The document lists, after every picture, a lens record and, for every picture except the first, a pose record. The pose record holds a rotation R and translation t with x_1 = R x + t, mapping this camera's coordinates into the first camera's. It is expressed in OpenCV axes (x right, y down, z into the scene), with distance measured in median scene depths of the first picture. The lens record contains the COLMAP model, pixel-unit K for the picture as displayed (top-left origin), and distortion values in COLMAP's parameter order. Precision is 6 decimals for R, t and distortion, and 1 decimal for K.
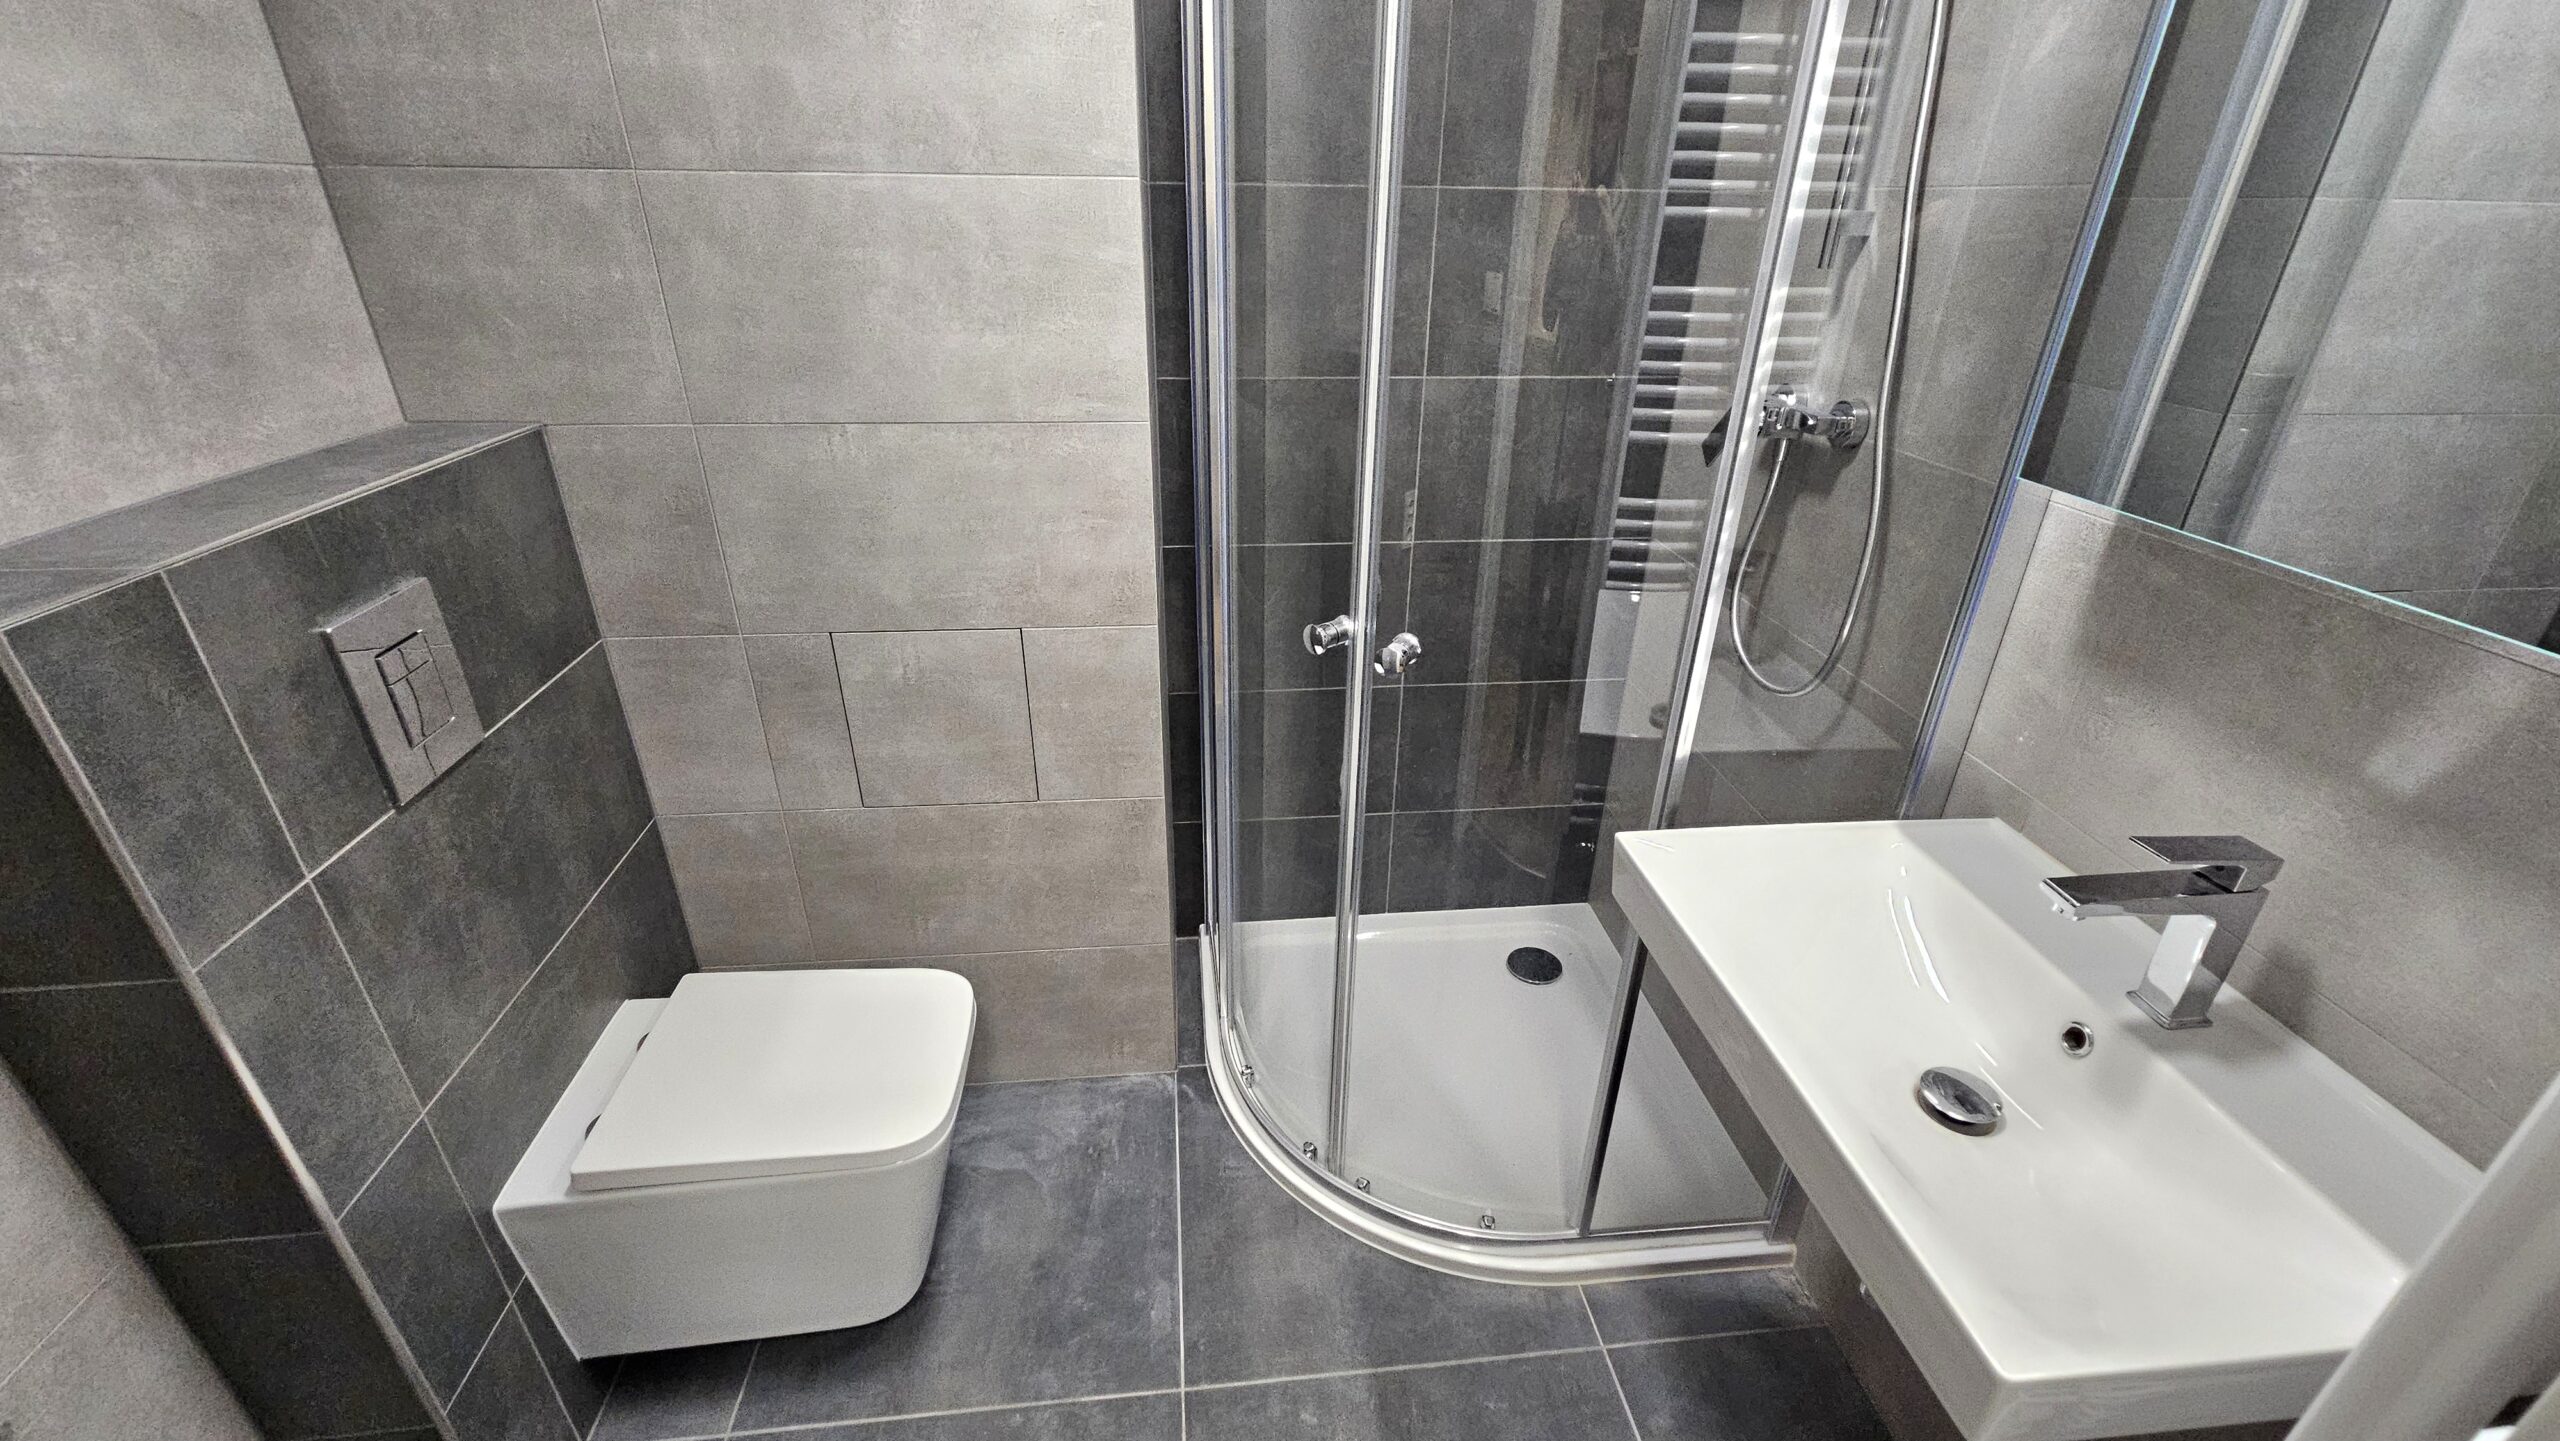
lens RADIAL K [[1048.1, 0, 1280.0], [0, 1048.1, 720.5], [0, 0, 1]] dist [-0.001699, -0.000352]
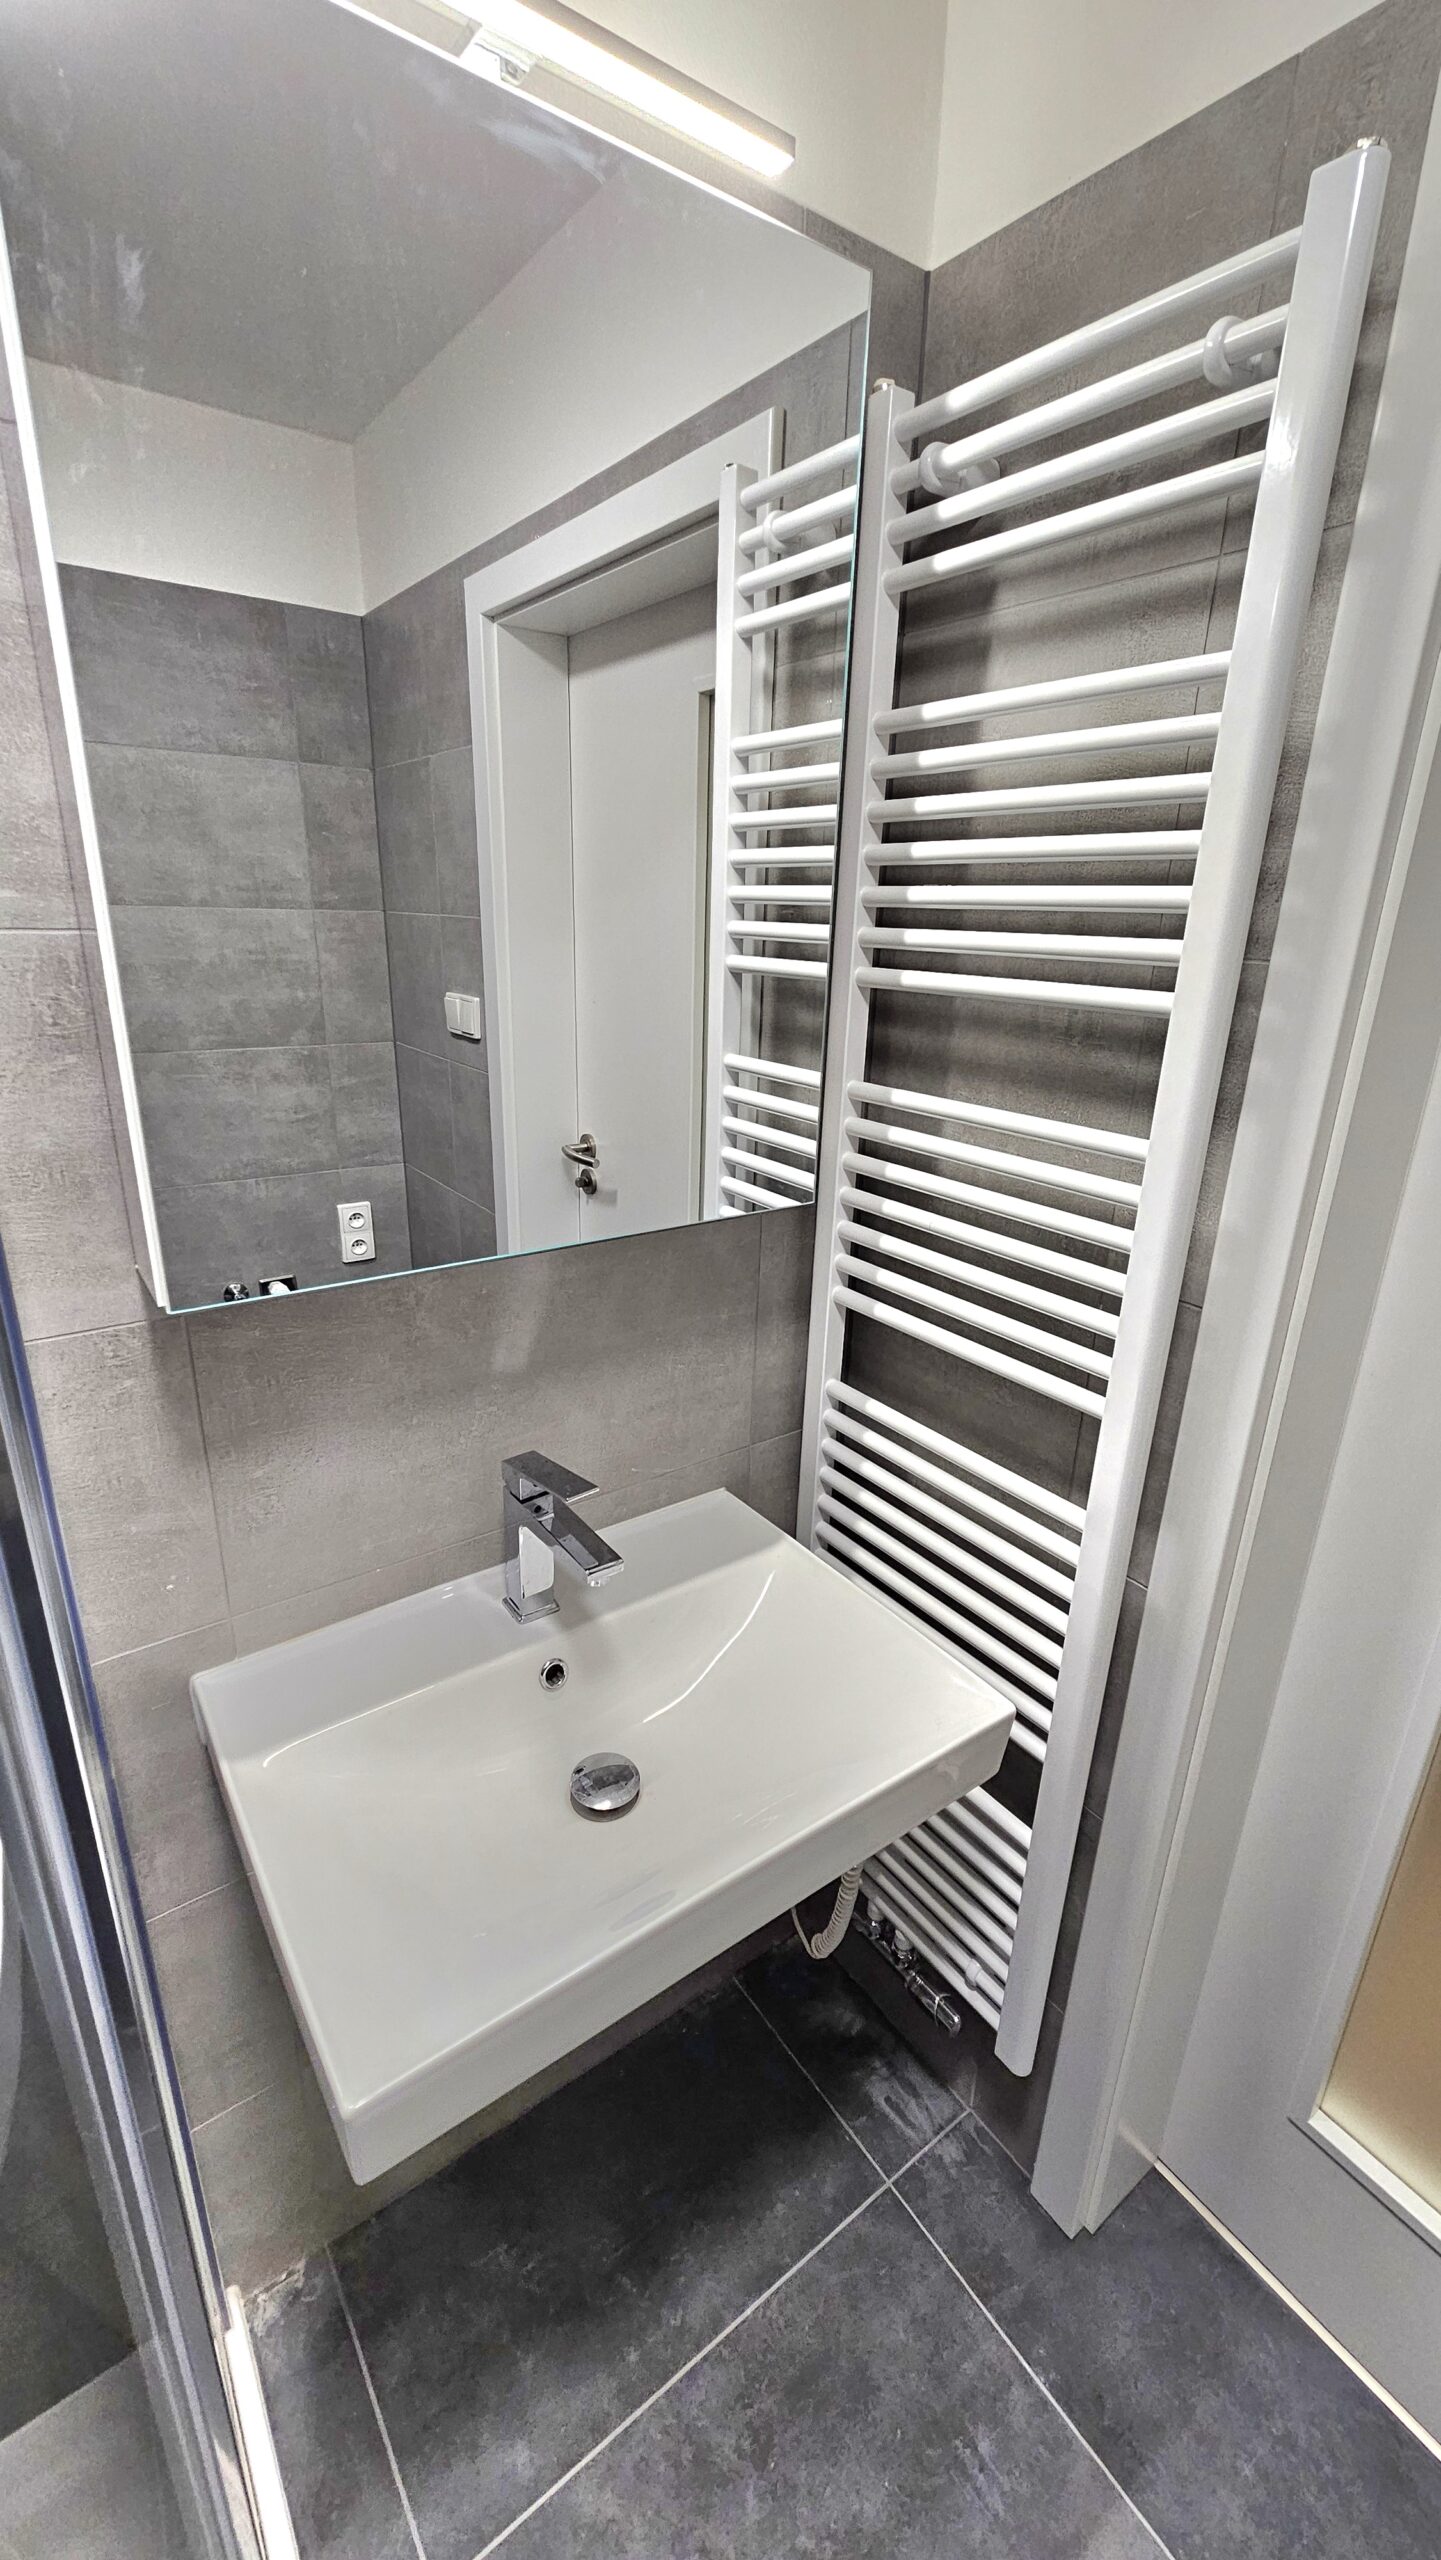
lens RADIAL K [[1048.1, 0, 720.5], [0, 1048.1, 1280.0], [0, 0, 1]] dist [-0.001699, -0.000352]
pose [[-0.497177, -0.312696, 0.809343, -0.060754], [0.355705, 0.777352, 0.518843, -0.354398], [-0.791384, 0.545844, -0.275254, 0.628855]]
